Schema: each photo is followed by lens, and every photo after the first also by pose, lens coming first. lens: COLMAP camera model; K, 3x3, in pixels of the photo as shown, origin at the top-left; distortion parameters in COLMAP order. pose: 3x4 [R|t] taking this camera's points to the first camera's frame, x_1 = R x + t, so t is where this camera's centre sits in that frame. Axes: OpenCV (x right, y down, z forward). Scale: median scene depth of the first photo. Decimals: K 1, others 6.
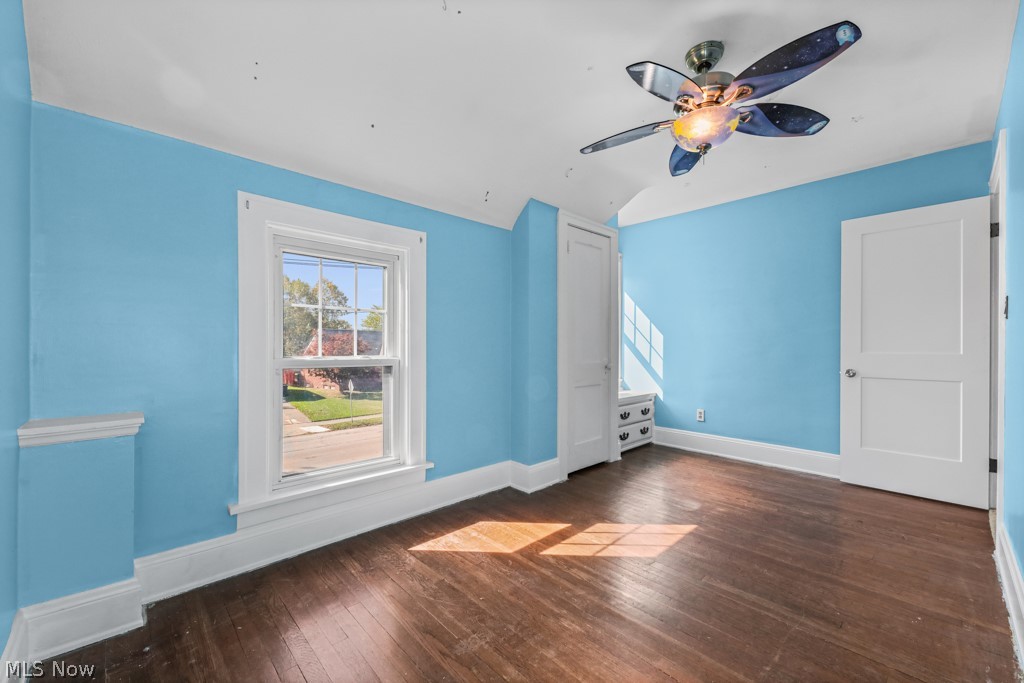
lens RADIAL K [[399.5, 0, 515.9], [0, 399.5, 341.3], [0, 0, 1]] dist [0.005678, -0.001387]
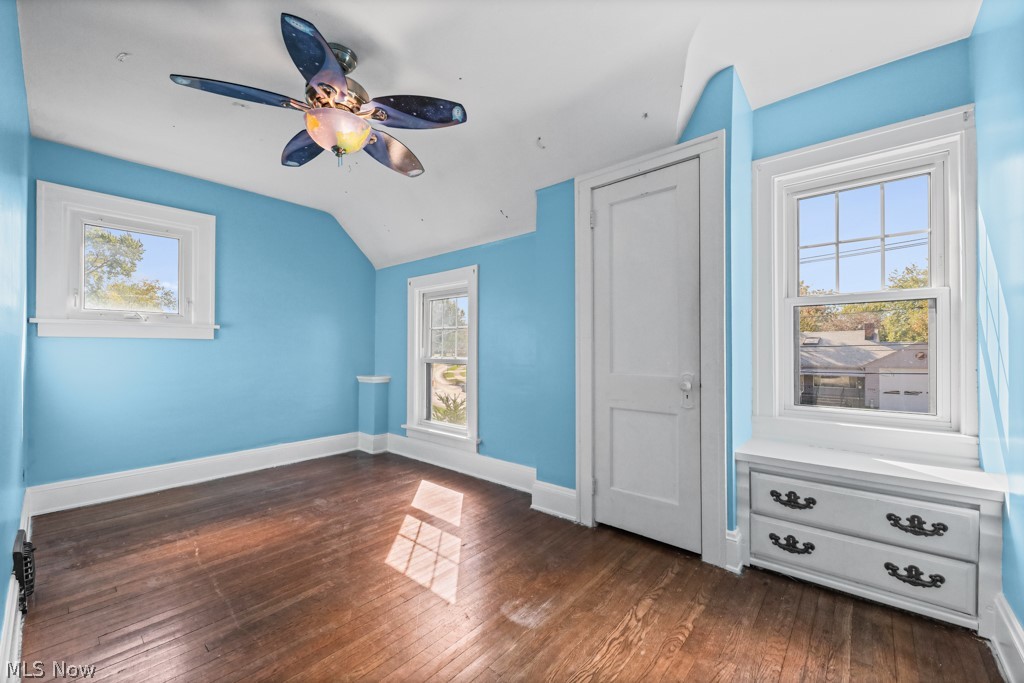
lens RADIAL K [[399.5, 0, 506.3], [0, 399.5, 343.0], [0, 0, 1]] dist [0.005678, -0.001387]
pose [[0.100857, -0.023450, -0.994625, 1.300569], [0.009083, 0.999702, -0.022649, 0.022006], [0.994859, -0.006750, 0.101040, 1.145188]]
